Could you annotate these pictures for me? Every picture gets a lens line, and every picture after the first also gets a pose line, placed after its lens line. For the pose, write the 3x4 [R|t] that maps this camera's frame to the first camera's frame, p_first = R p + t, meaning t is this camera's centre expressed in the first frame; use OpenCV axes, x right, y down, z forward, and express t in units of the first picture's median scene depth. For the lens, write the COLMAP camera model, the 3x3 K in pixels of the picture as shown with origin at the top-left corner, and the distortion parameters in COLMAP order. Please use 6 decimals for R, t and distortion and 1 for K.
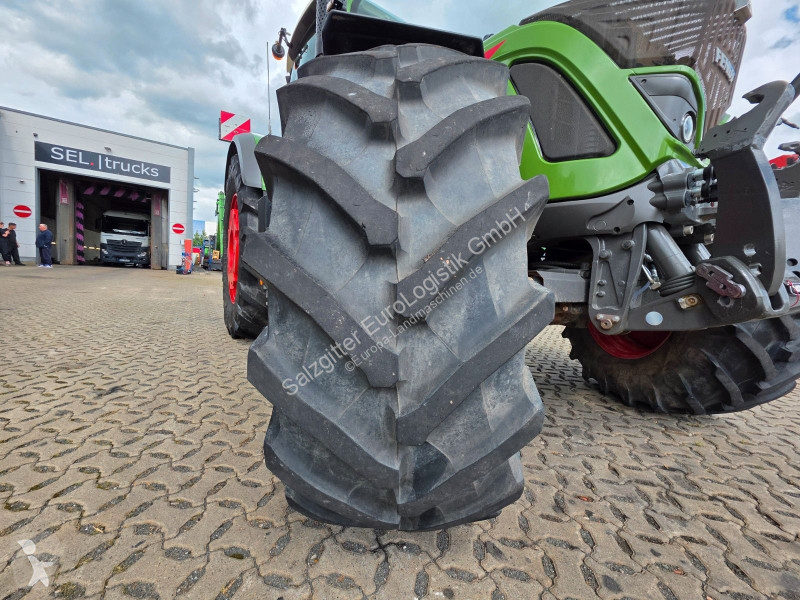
lens RADIAL K [[336.1, 0, 409.2], [0, 336.1, 304.1], [0, 0, 1]] dist [0.001597, 0.000396]
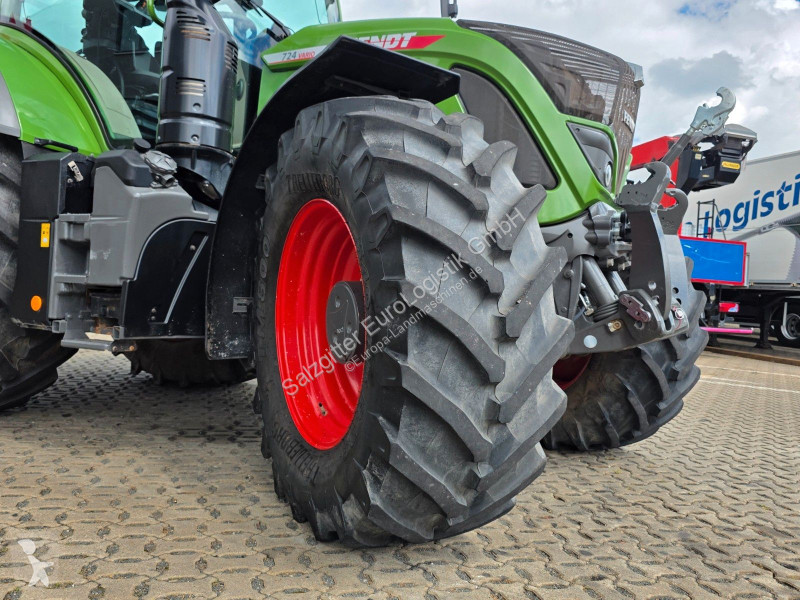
lens RADIAL K [[1063.8, 0, 400.0], [0, 1063.8, 300.0], [0, 0, 1]] dist [0.119497, -0.037680]
pose [[0.831675, -0.003672, 0.555251, -1.753768], [0.029071, 0.998895, -0.036937, 0.017913], [-0.554501, 0.046861, 0.830862, -1.585905]]
